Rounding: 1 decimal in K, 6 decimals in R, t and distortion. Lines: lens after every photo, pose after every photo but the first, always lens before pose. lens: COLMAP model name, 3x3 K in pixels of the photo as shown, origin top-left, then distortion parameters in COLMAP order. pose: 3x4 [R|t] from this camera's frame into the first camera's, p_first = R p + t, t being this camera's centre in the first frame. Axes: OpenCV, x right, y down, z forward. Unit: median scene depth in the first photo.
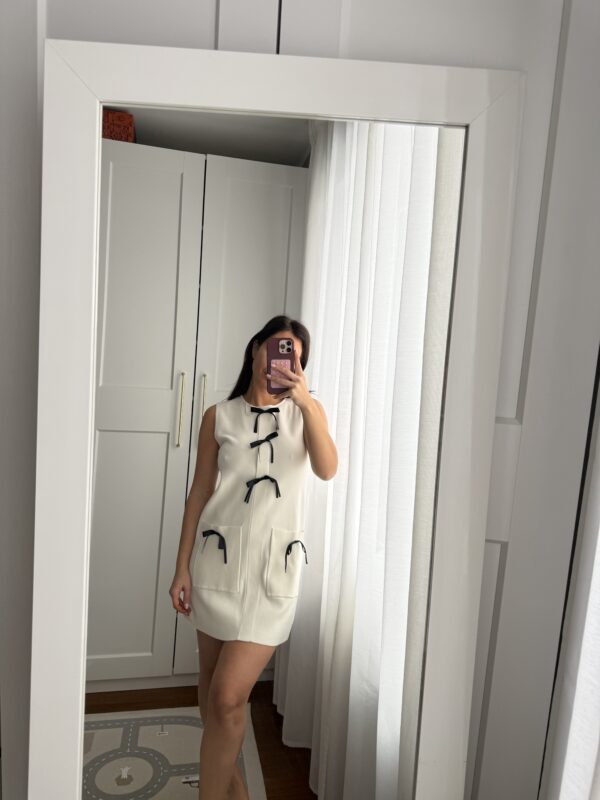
lens RADIAL K [[580.1, 0, 293.2], [0, 580.1, 396.6], [0, 0, 1]] dist [0.008303, -0.008771]
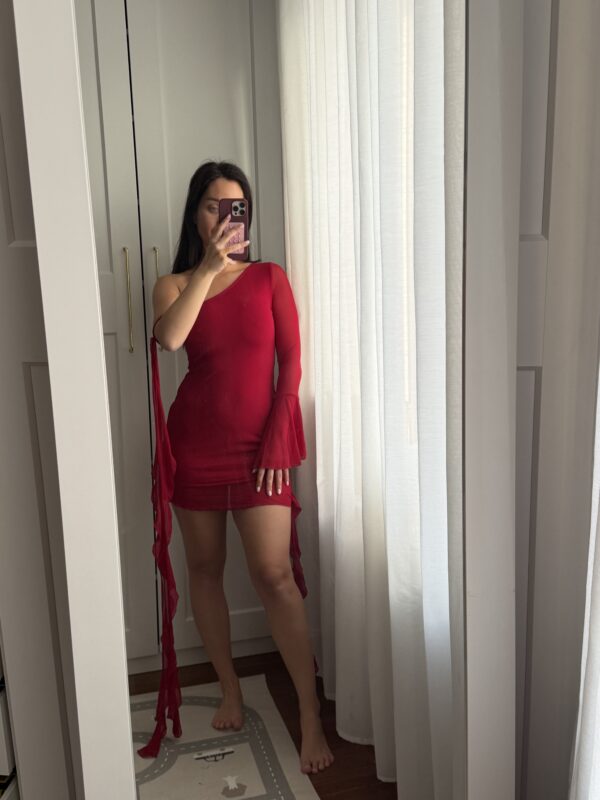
lens RADIAL K [[917.2, 0, 299.6], [0, 917.2, 417.7], [0, 0, 1]] dist [0.052858, 0.000000]
pose [[0.994405, -0.102302, 0.026325, -0.030843], [0.097604, 0.985128, 0.141411, 0.031468], [-0.040400, -0.138051, 0.989601, -0.199768]]
